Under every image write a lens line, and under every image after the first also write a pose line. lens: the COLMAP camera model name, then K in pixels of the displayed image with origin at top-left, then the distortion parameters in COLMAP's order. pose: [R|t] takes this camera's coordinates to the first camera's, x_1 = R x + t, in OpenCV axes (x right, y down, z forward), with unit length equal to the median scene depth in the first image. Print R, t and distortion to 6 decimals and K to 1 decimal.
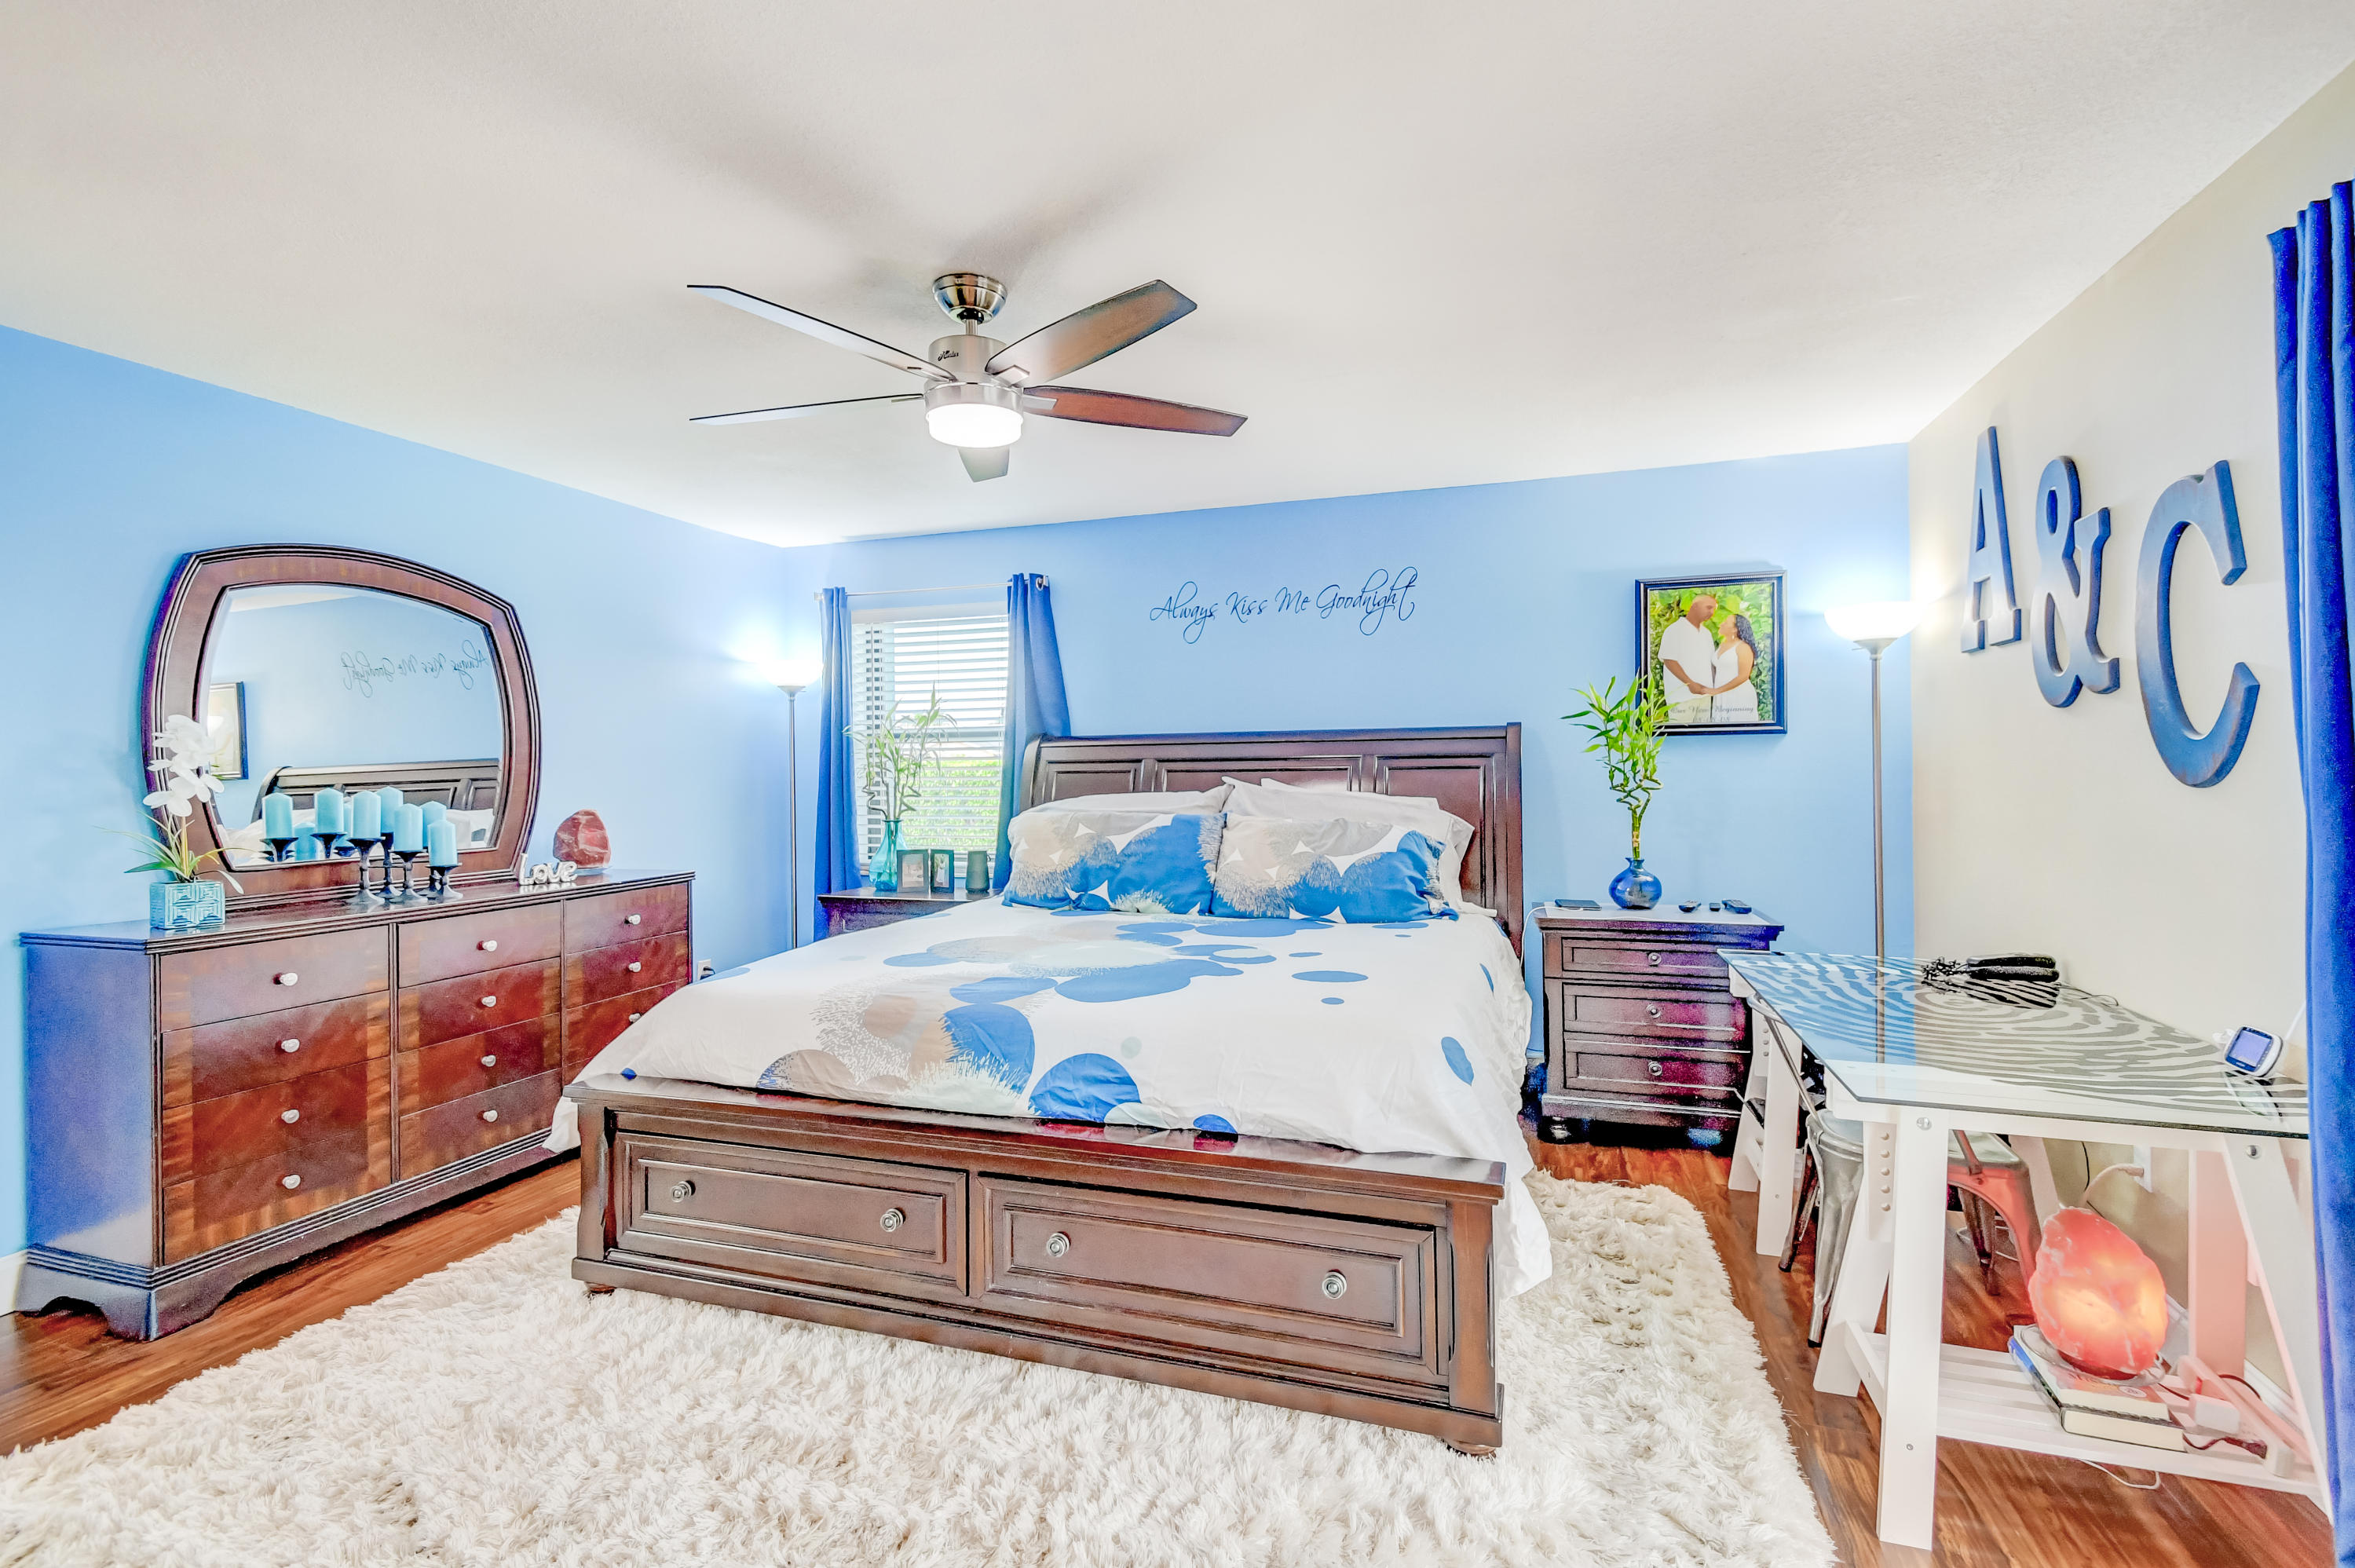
lens RADIAL K [[1035.4, 0, 1188.2], [0, 1035.4, 768.8], [0, 0, 1]] dist [0.031504, -0.019013]
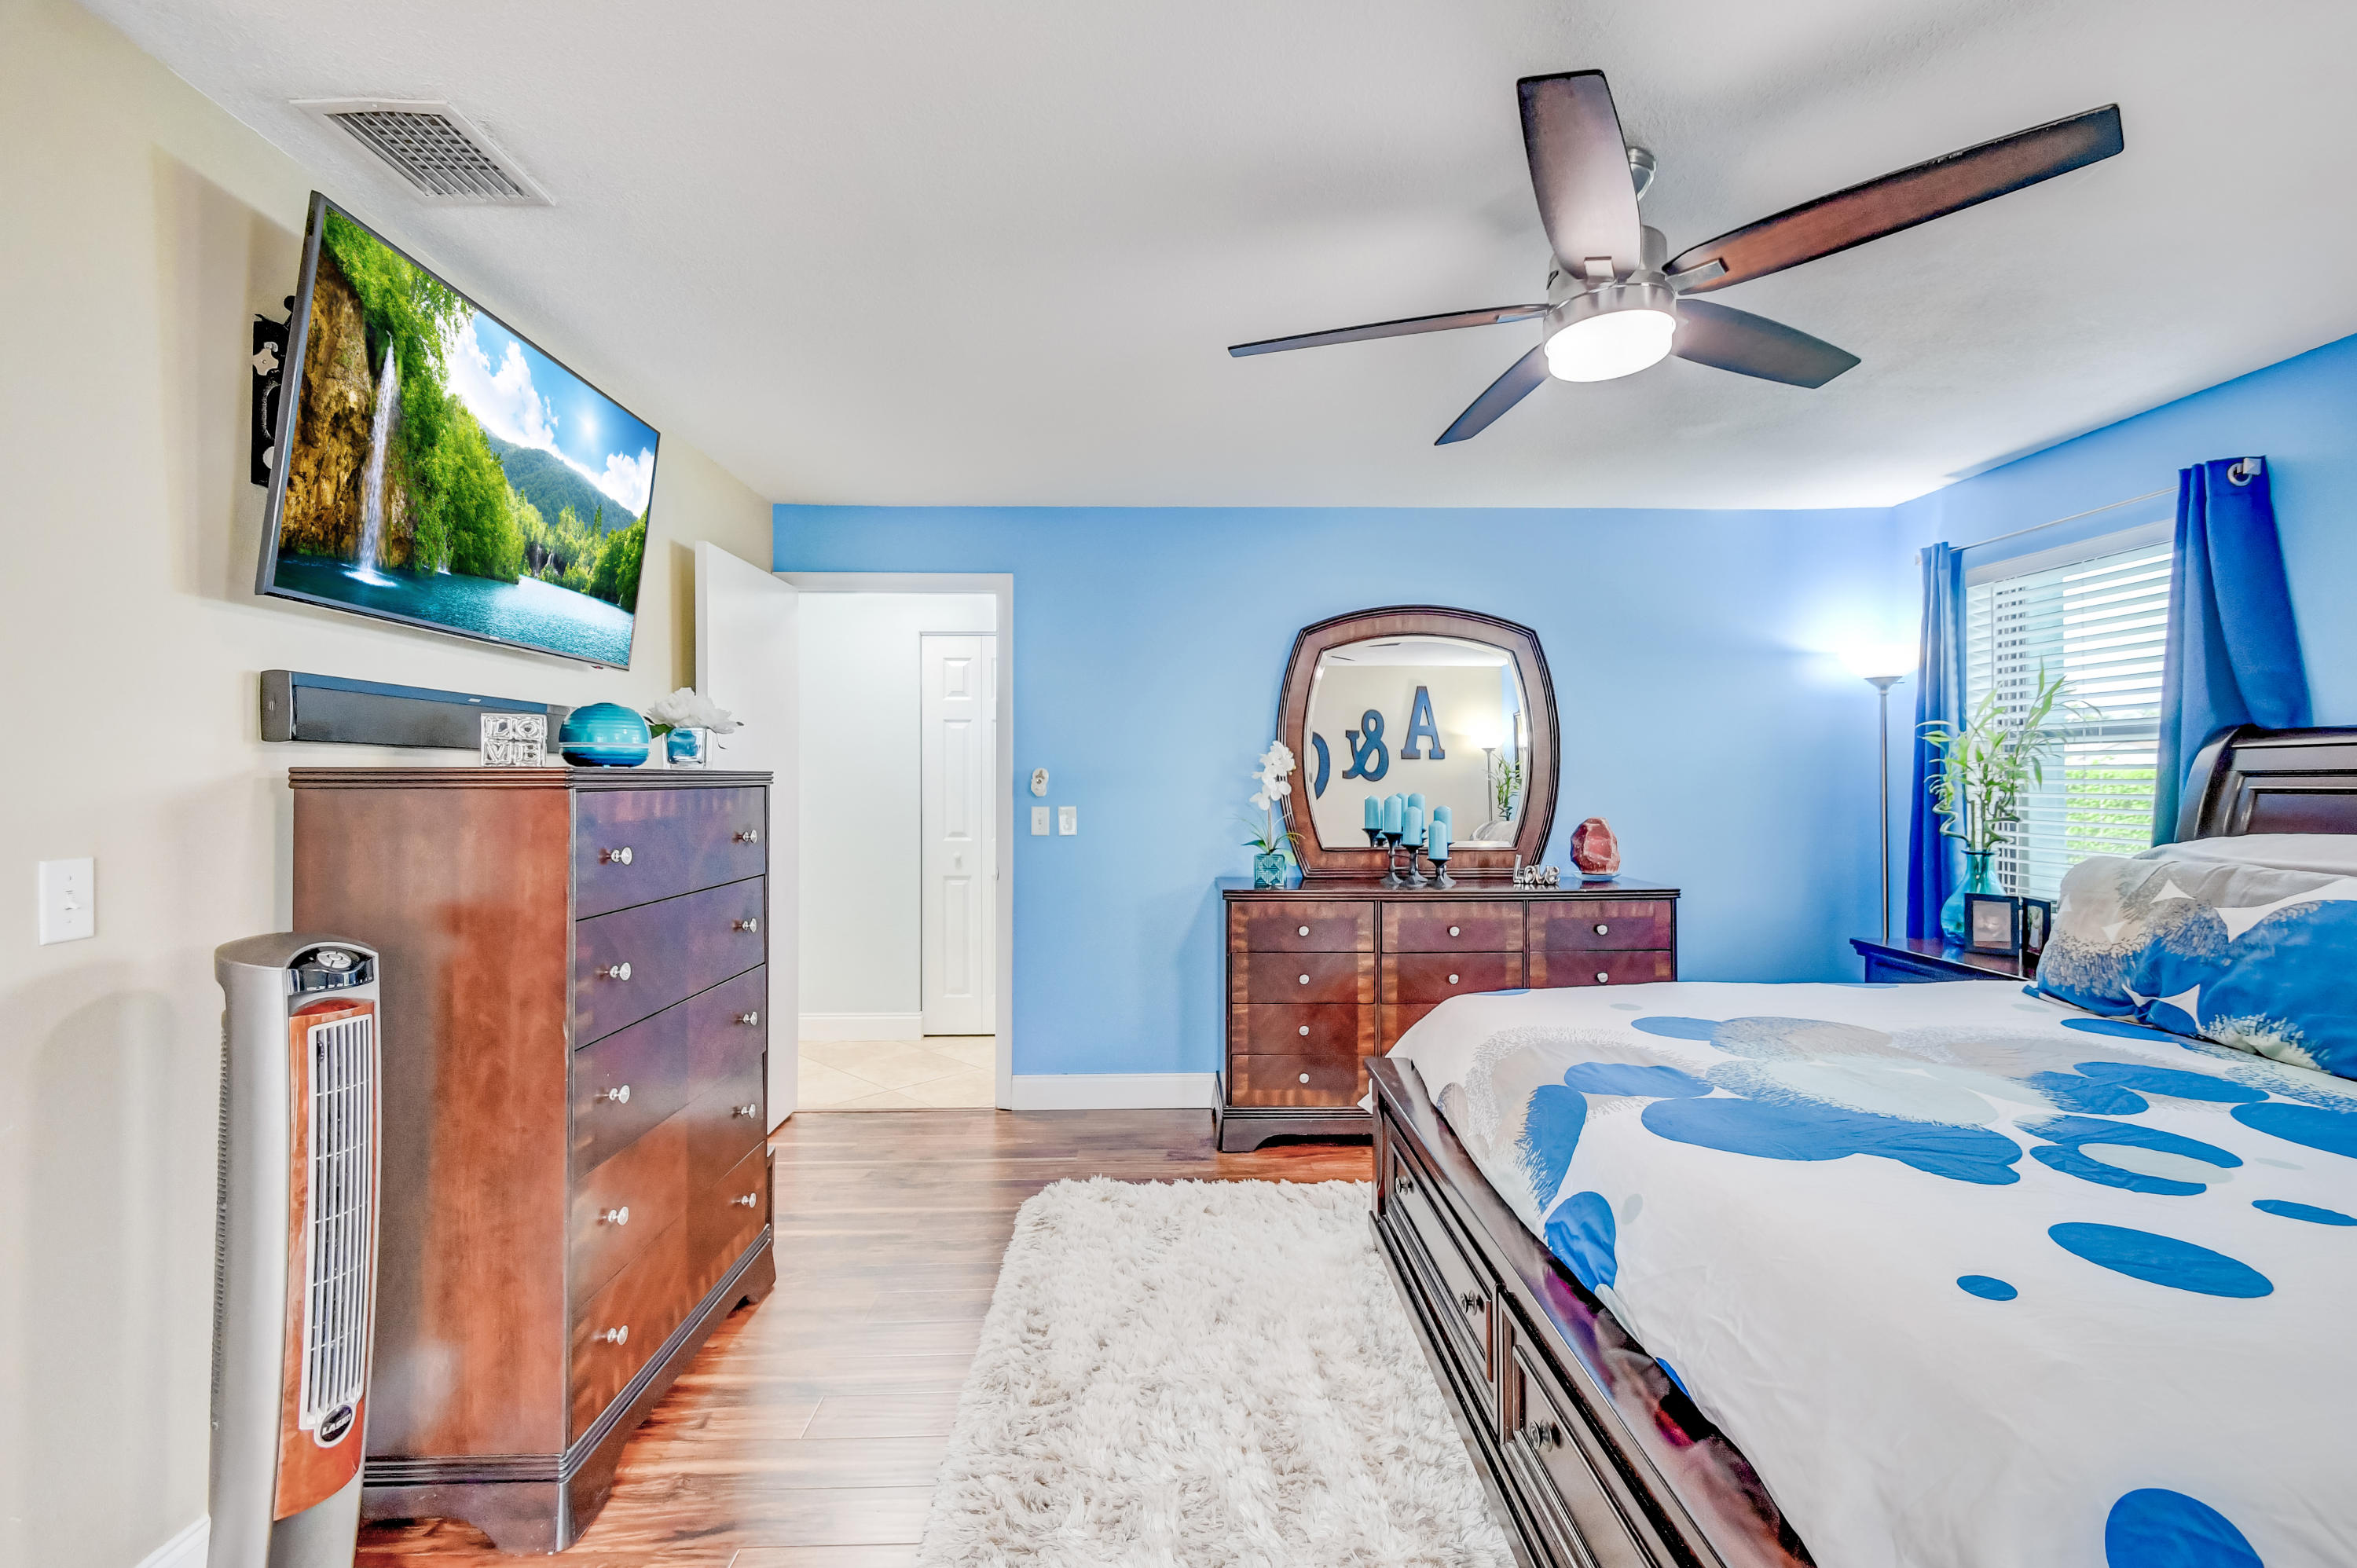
lens RADIAL K [[1036.2, 0, 1189.2], [0, 1036.2, 768.7], [0, 0, 1]] dist [0.031504, -0.019013]
pose [[0.339757, 0.000653, -0.940513, 0.274144], [-0.001887, 0.999998, 0.000013, -0.009710], [0.940511, 0.001770, 0.339758, 0.281776]]
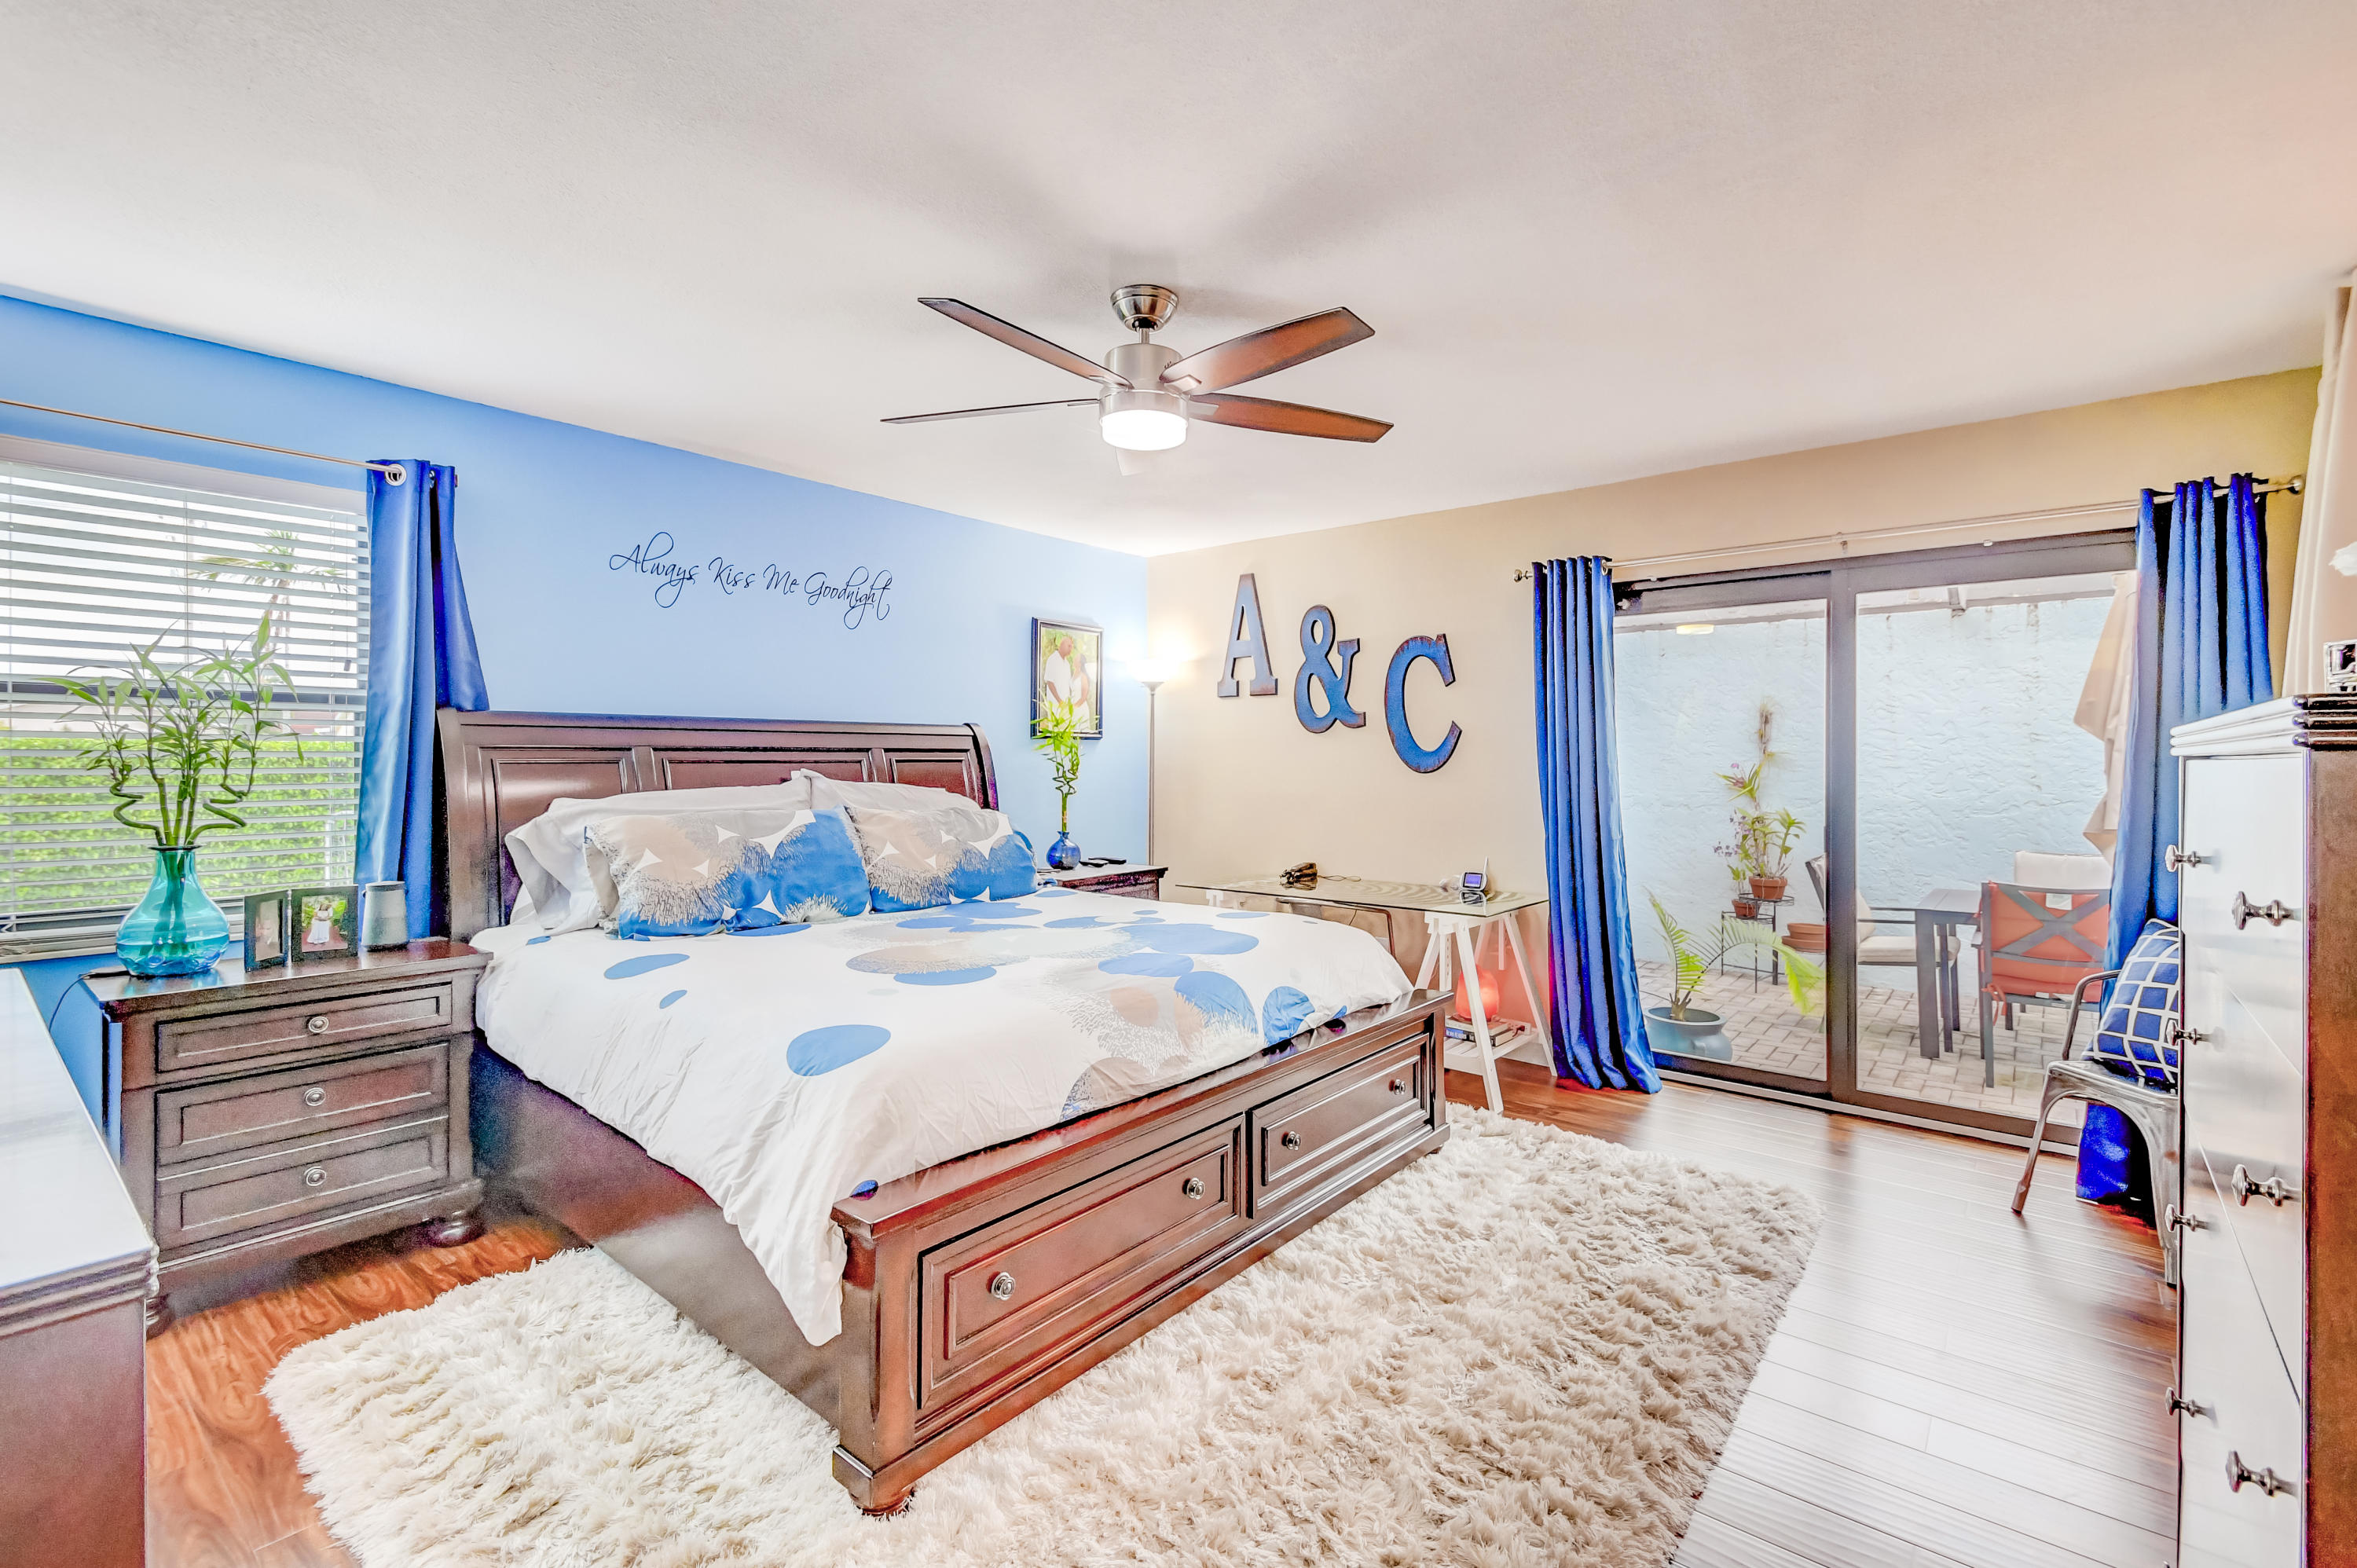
lens RADIAL K [[1036.2, 0, 1189.2], [0, 1036.2, 768.7], [0, 0, 1]] dist [0.031504, -0.019013]
pose [[0.372650, 0.004241, 0.927962, -0.736256], [-0.003225, 0.999989, -0.003275, 0.010359], [-0.927966, -0.001772, 0.372660, 0.365678]]
